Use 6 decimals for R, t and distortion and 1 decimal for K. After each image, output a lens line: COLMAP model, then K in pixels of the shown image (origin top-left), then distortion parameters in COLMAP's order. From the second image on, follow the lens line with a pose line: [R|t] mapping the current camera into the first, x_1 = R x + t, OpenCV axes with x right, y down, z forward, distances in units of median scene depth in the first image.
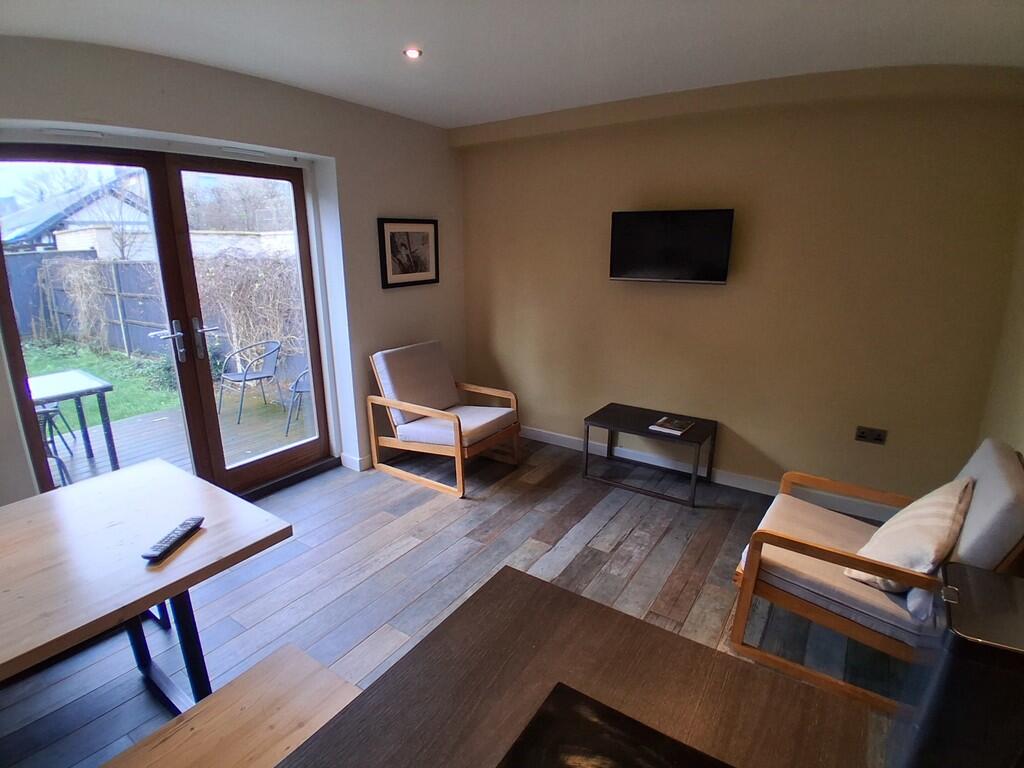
lens RADIAL K [[514.1, 0, 508.7], [0, 514.1, 391.6], [0, 0, 1]] dist [0.017266, -0.056161]
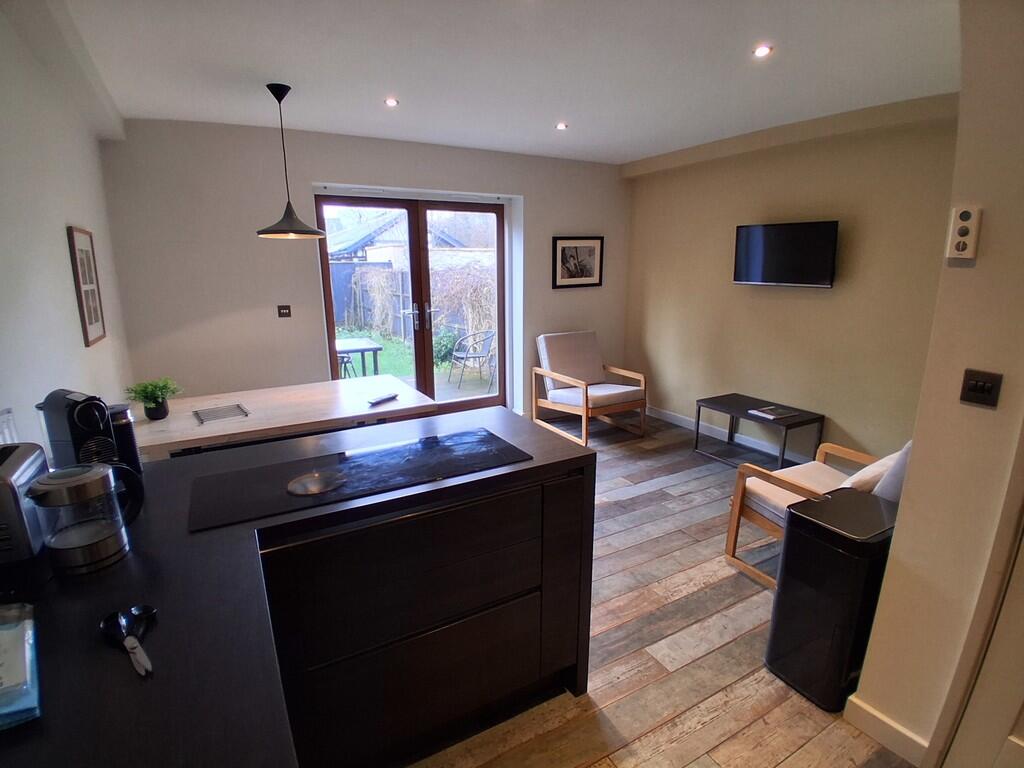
lens RADIAL K [[514.1, 0, 508.7], [0, 514.1, 391.6], [0, 0, 1]] dist [0.017266, -0.056161]
pose [[0.895685, 0.101924, -0.432852, 0.261178], [-0.113444, 0.993544, -0.000793, 0.080153], [0.429976, 0.049815, 0.901465, -0.244868]]
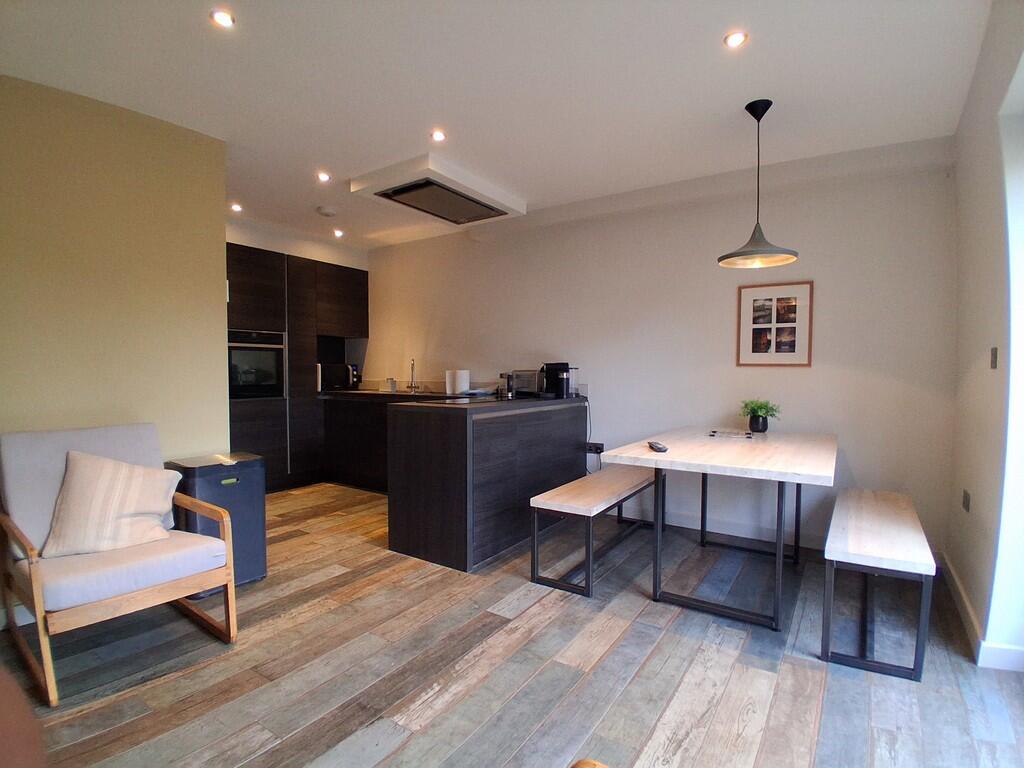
lens RADIAL K [[514.1, 0, 508.7], [0, 514.1, 391.6], [0, 0, 1]] dist [0.017266, -0.056161]
pose [[-0.999968, 0.002461, -0.007628, -0.052760], [-0.000089, 0.948223, 0.317605, -0.166053], [0.008014, 0.317595, -0.948193, 0.990631]]
